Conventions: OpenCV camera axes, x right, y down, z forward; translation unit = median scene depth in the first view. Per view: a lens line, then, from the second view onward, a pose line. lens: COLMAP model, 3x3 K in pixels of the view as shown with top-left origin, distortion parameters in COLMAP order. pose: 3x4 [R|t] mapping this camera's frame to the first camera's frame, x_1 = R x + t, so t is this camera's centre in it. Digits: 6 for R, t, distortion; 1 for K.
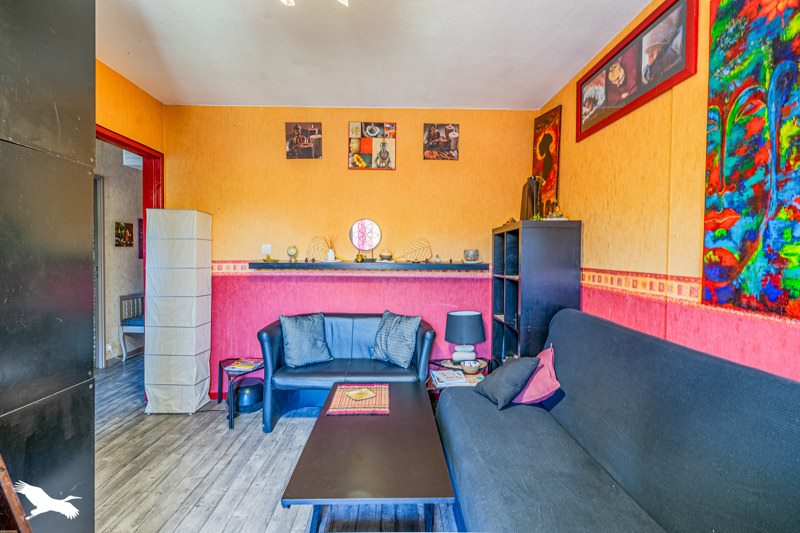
lens RADIAL K [[382.1, 0, 391.8], [0, 382.1, 262.3], [0, 0, 1]] dist [0.022492, -0.001150]
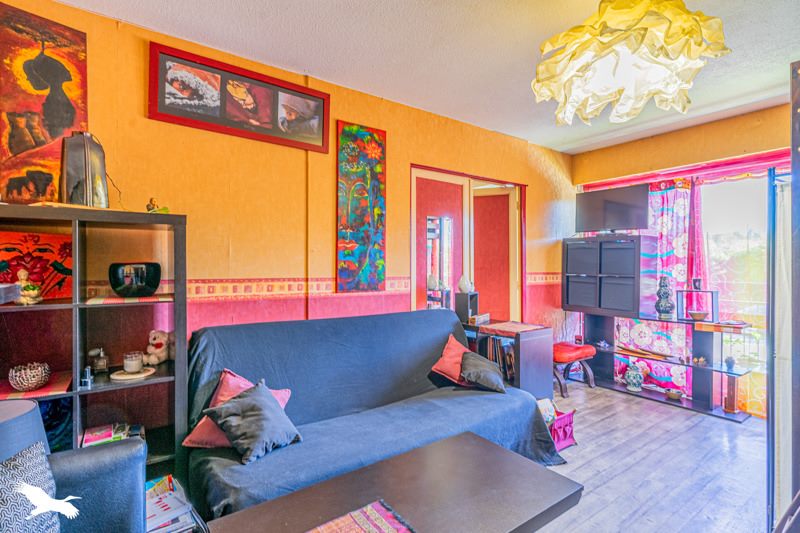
lens RADIAL K [[382.1, 0, 393.2], [0, 382.1, 265.4], [0, 0, 1]] dist [0.022492, -0.001150]
pose [[-0.560429, 0.000182, 0.828202, -0.731716], [0.016189, 0.999811, 0.010735, -0.027892], [-0.828044, 0.019424, -0.560326, 1.727544]]
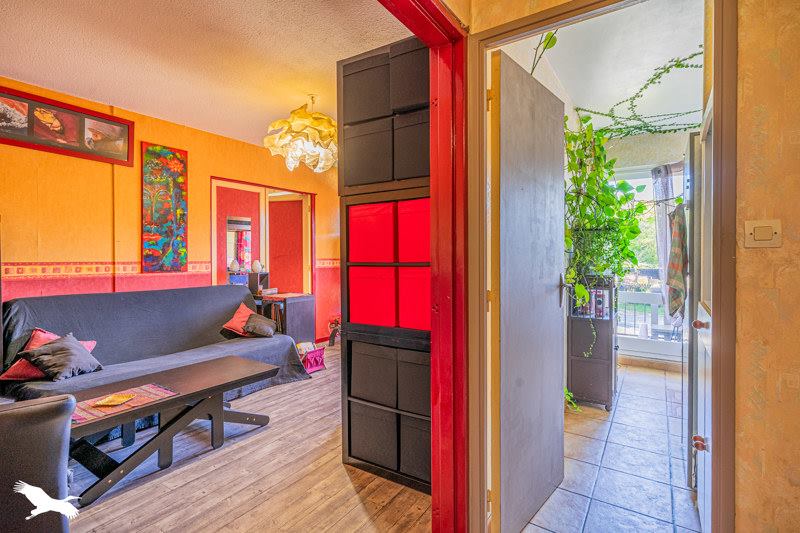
lens RADIAL K [[382.1, 0, 392.4], [0, 382.1, 259.2], [0, 0, 1]] dist [0.022492, -0.001150]
pose [[-0.811297, -0.006506, 0.584598, -1.675683], [0.010783, 0.999601, 0.026088, -0.017299], [-0.584535, 0.027469, -0.810904, 1.953408]]
